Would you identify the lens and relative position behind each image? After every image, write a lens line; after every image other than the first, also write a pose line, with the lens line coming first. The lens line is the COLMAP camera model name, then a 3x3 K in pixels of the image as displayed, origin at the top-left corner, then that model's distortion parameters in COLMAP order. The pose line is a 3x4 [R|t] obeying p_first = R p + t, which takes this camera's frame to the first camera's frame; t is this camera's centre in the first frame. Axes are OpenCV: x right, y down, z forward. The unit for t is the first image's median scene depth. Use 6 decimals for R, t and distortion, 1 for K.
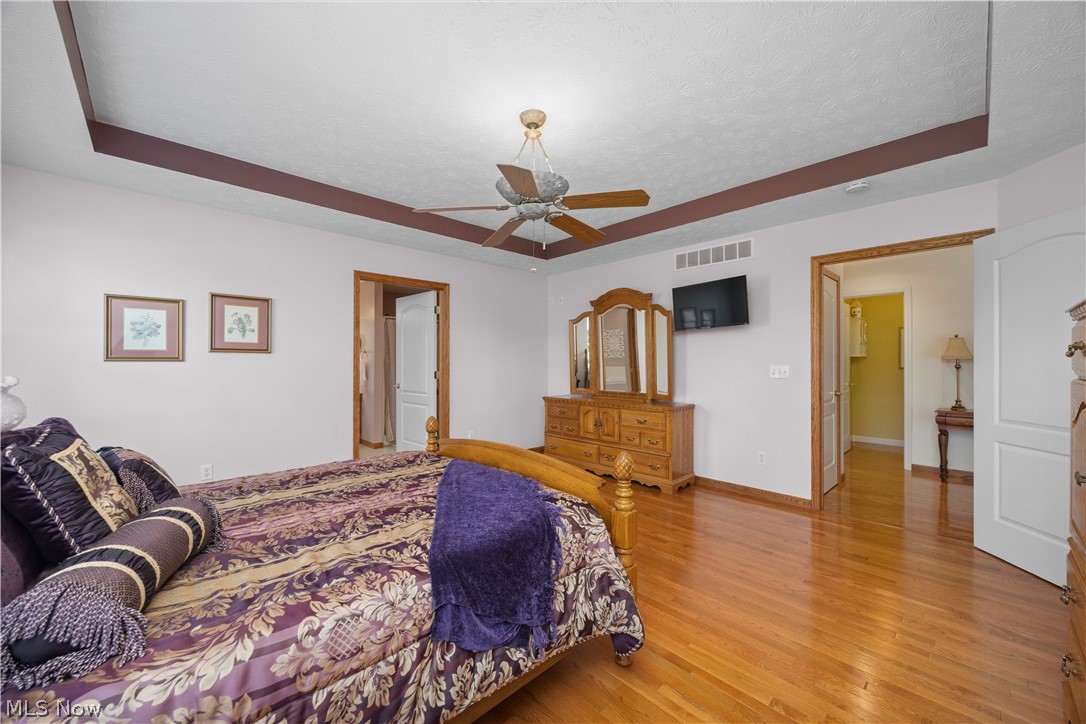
lens RADIAL K [[441.0, 0, 543.0], [0, 441.0, 362.0], [0, 0, 1]] dist [-0.064456, -0.000025]
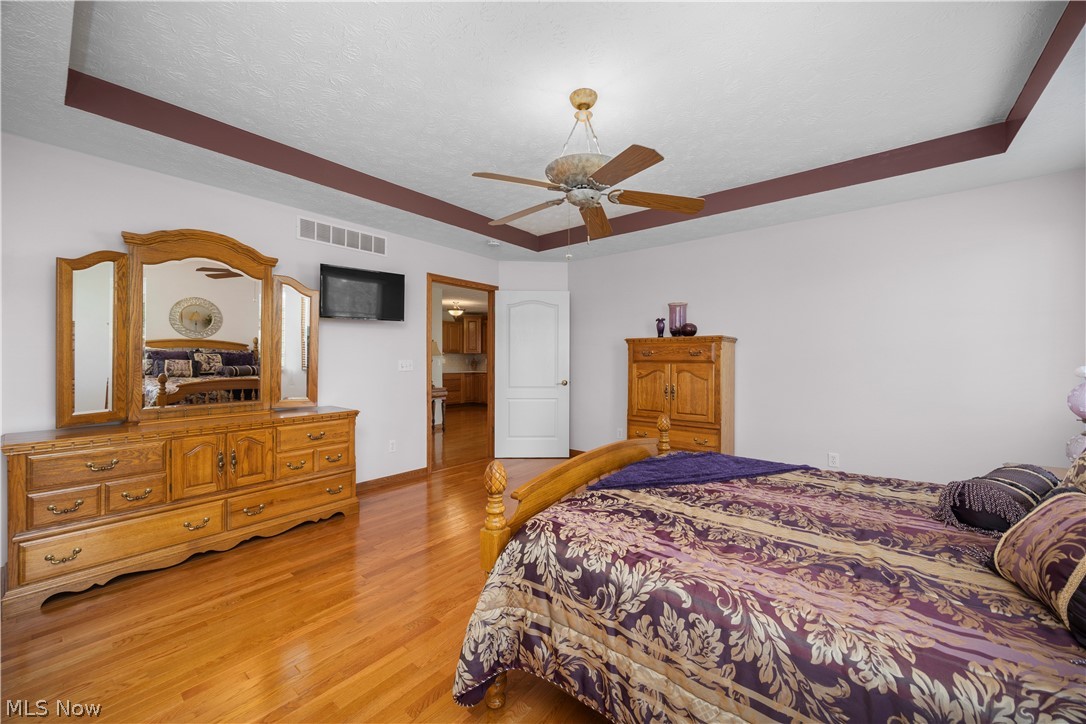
lens RADIAL K [[407.7, 0, 544.9], [0, 407.7, 357.6], [0, 0, 1]] dist [-0.029553, 0.000100]
pose [[-0.174450, -0.004619, 0.984655, -0.580324], [-0.012355, 0.999921, 0.002501, -0.004803], [-0.984589, -0.011729, -0.174493, 0.842053]]
